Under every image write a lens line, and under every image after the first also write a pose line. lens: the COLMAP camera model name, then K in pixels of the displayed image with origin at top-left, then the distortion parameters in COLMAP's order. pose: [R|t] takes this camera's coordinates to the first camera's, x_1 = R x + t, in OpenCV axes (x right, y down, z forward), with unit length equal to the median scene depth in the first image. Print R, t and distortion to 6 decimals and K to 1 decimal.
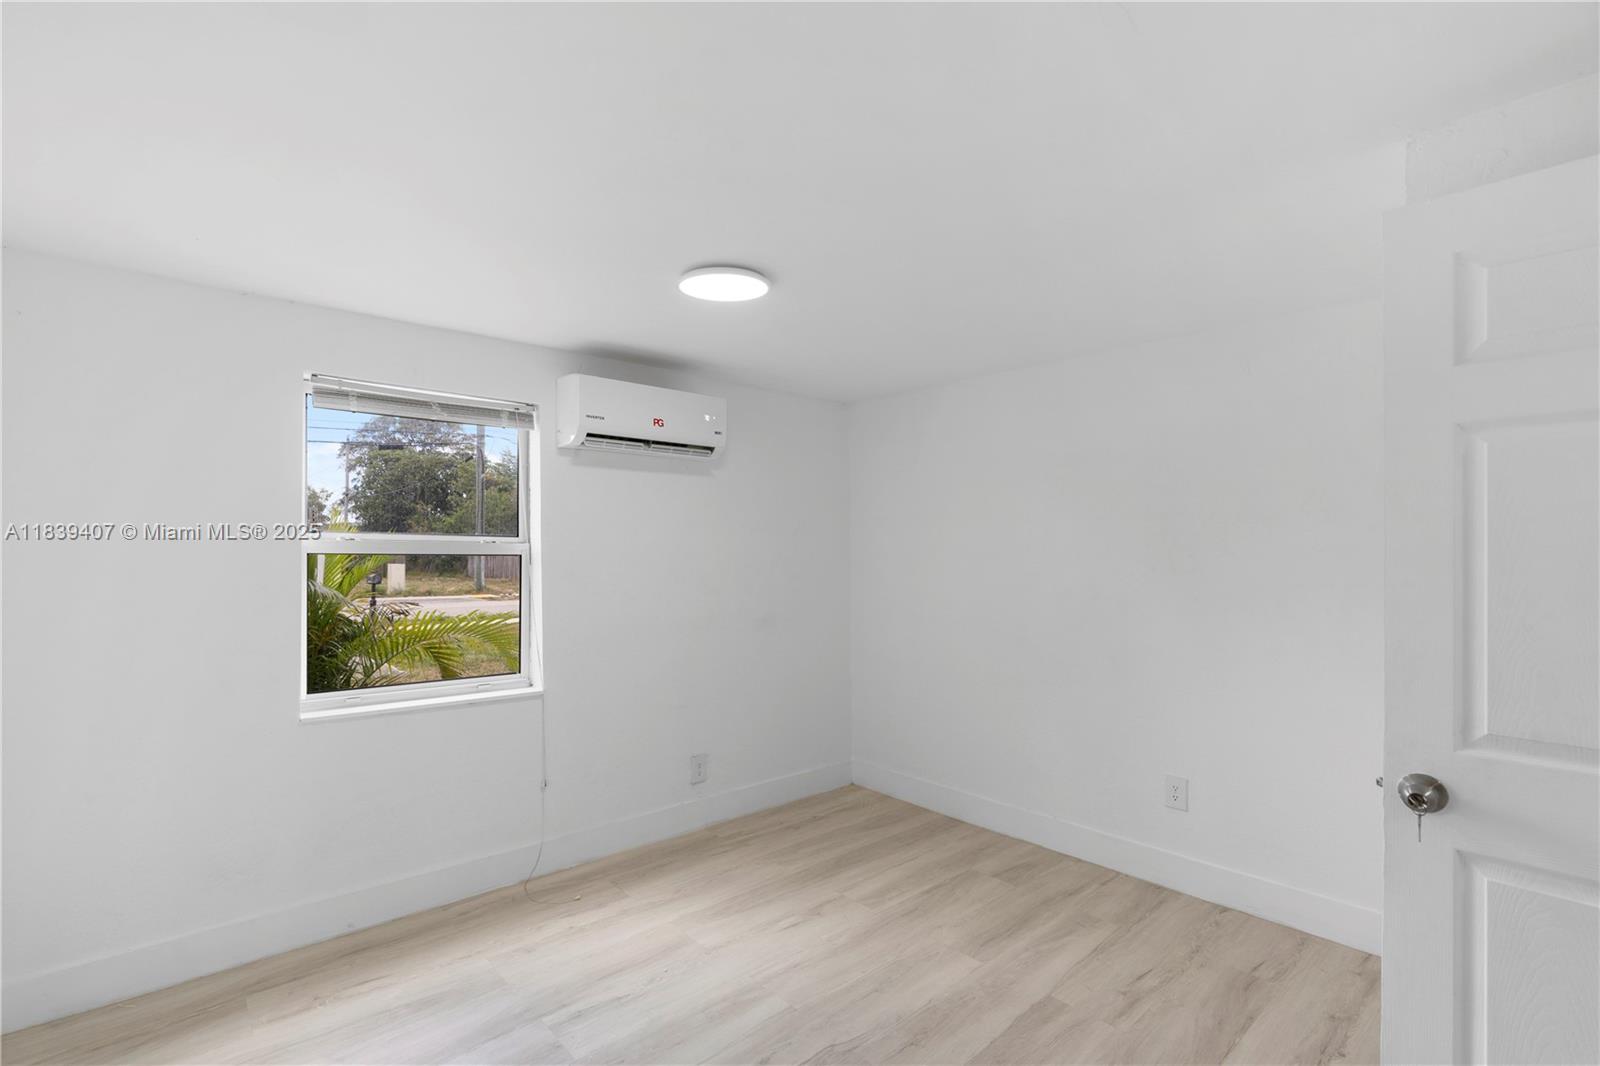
lens RADIAL K [[721.0, 0, 761.9], [0, 721.0, 537.8], [0, 0, 1]] dist [-0.004414, 0.001268]
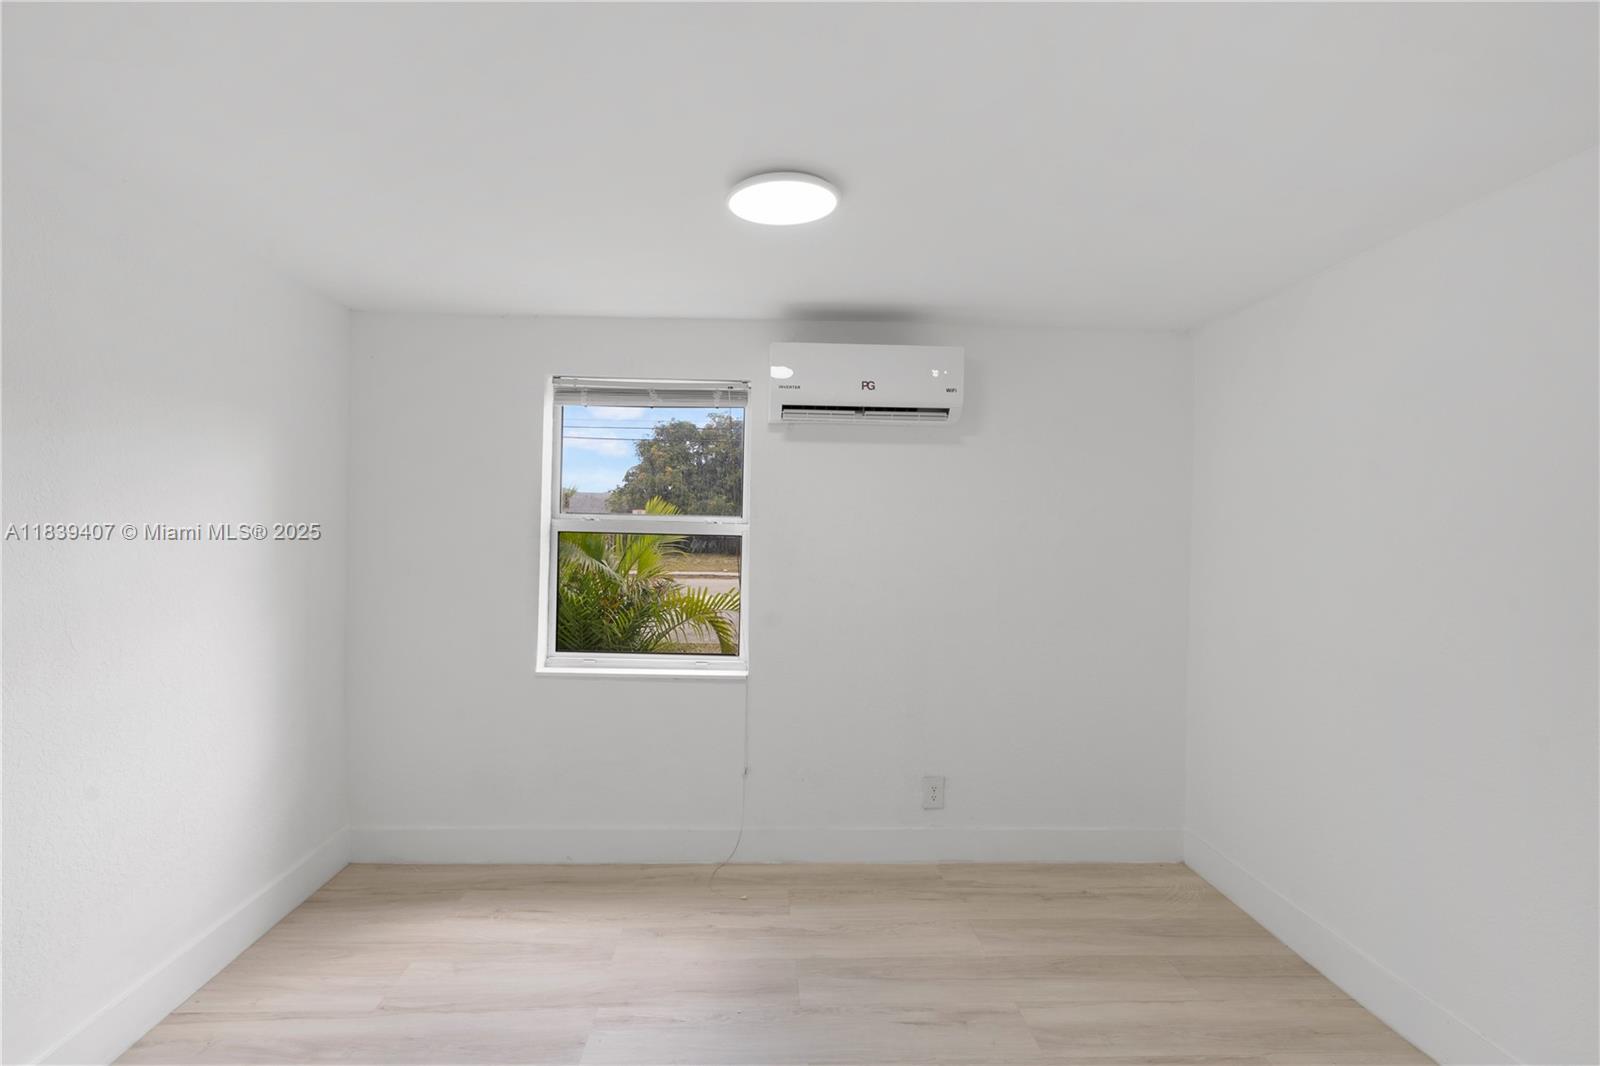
lens RADIAL K [[721.0, 0, 796.0], [0, 721.0, 534.7], [0, 0, 1]] dist [-0.004414, 0.001268]
pose [[0.790426, 0.012488, -0.612430, 0.323909], [-0.001991, 0.999839, 0.017819, 0.004710], [0.612554, -0.012866, 0.790324, 0.259708]]
